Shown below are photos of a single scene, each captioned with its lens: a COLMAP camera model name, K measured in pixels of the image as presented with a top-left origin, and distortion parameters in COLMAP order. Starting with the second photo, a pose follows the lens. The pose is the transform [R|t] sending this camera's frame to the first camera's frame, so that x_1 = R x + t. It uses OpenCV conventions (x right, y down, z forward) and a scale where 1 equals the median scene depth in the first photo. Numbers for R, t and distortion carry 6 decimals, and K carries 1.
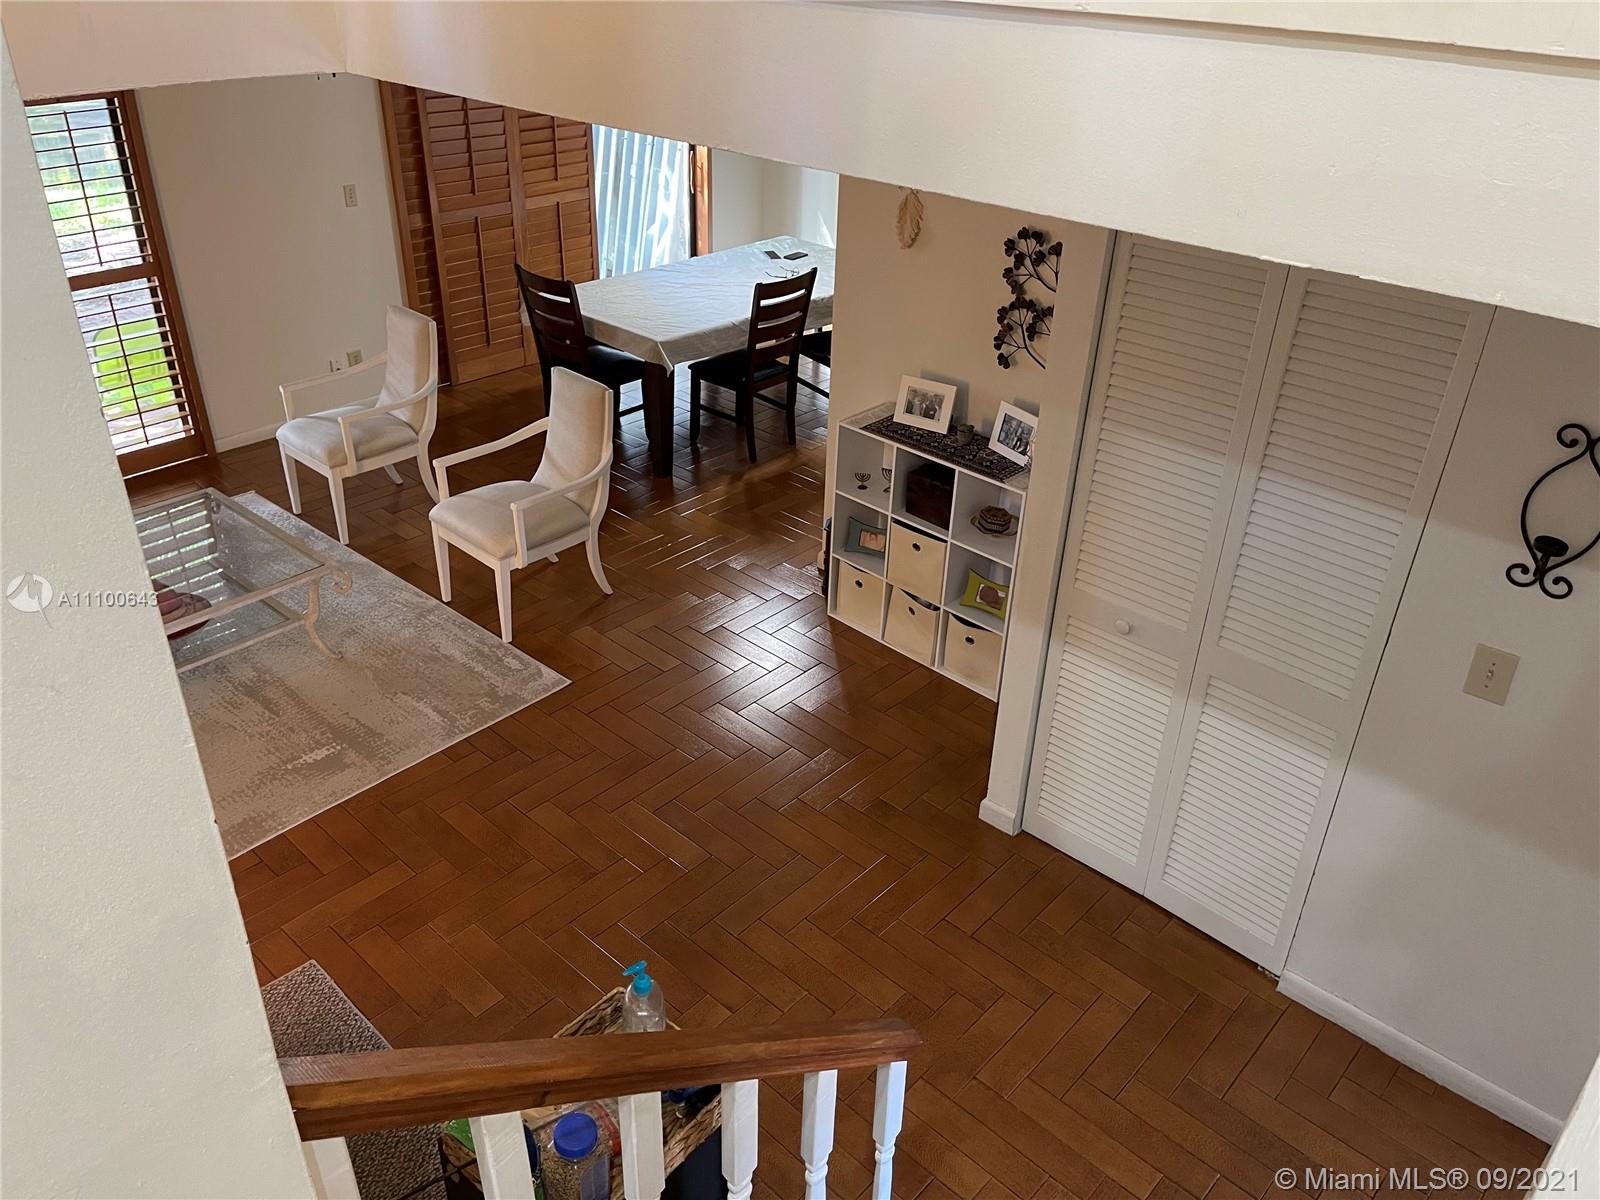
lens RADIAL K [[1236.3, 0, 800.0], [0, 1236.3, 600.0], [0, 0, 1]] dist [0.000752, 0.001937]
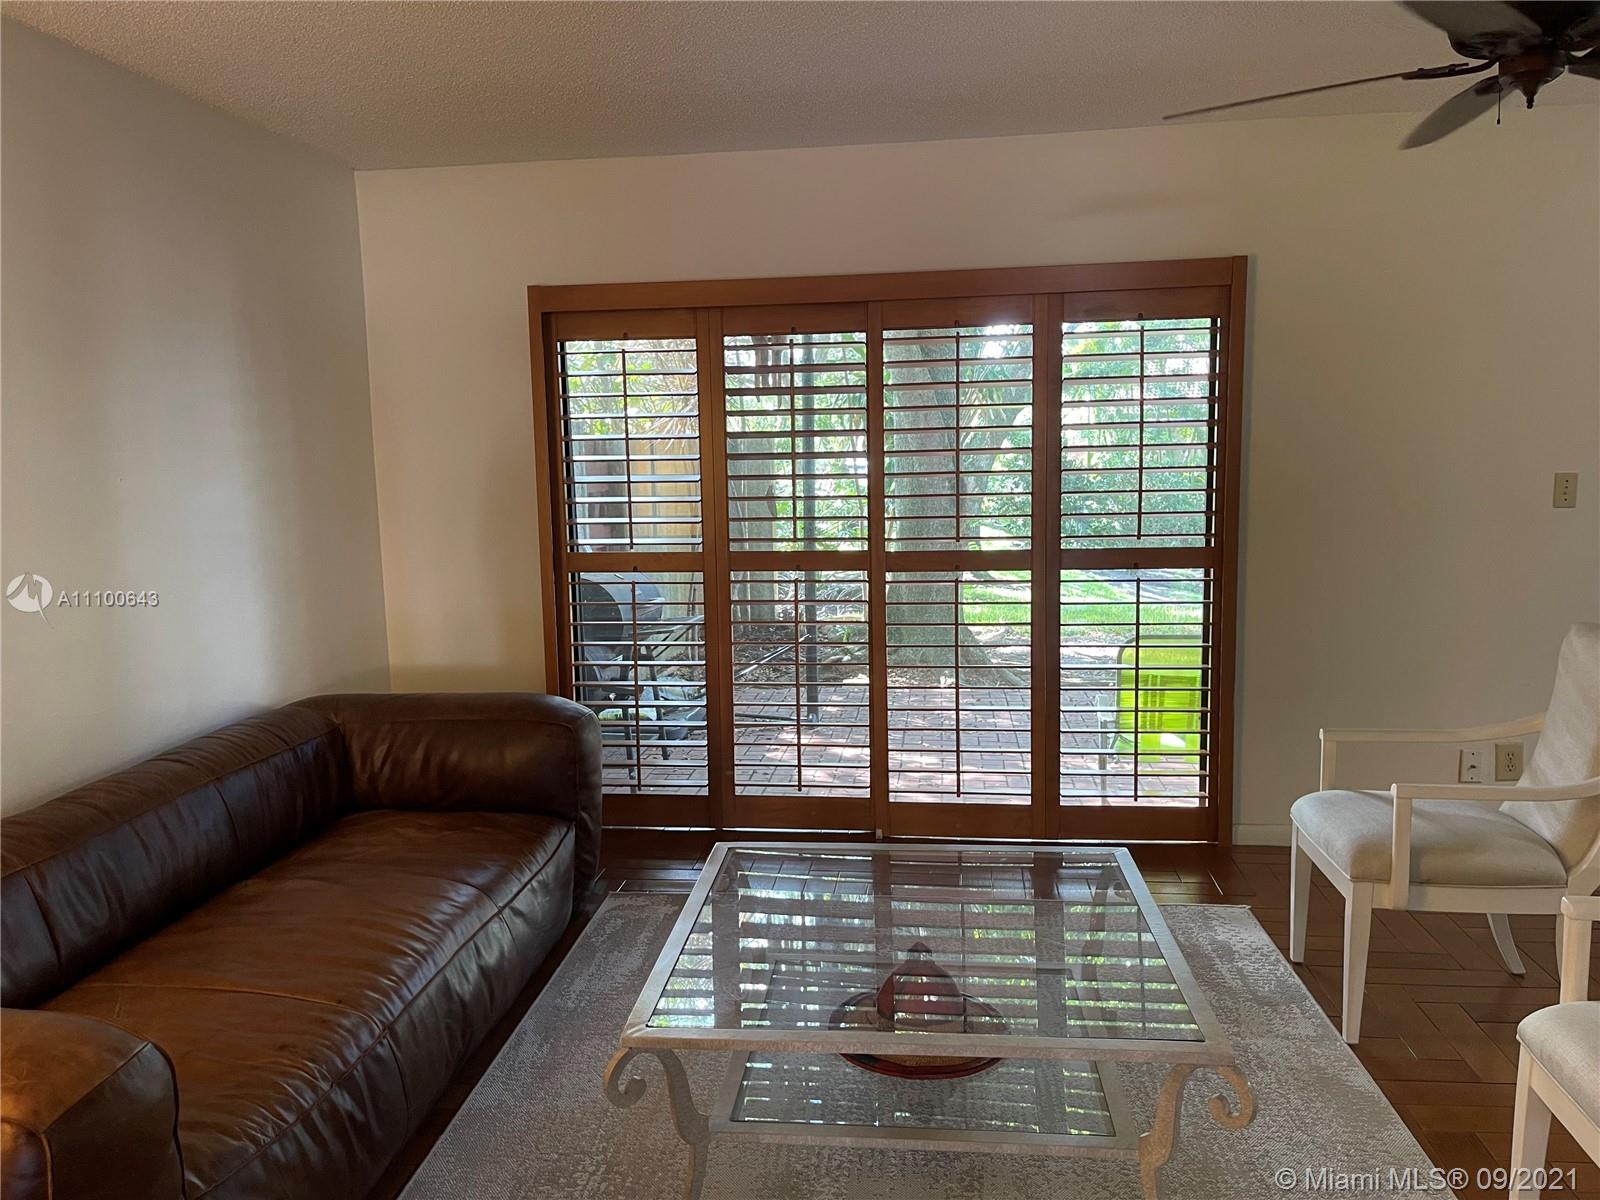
lens RADIAL K [[1236.3, 0, 800.0], [0, 1236.3, 600.0], [0, 0, 1]] dist [0.000752, 0.001937]
pose [[0.587594, 0.073955, -0.805769, -0.112807], [-0.385818, 0.900932, -0.198663, -0.021982], [0.711251, 0.427613, 0.557915, 0.497219]]
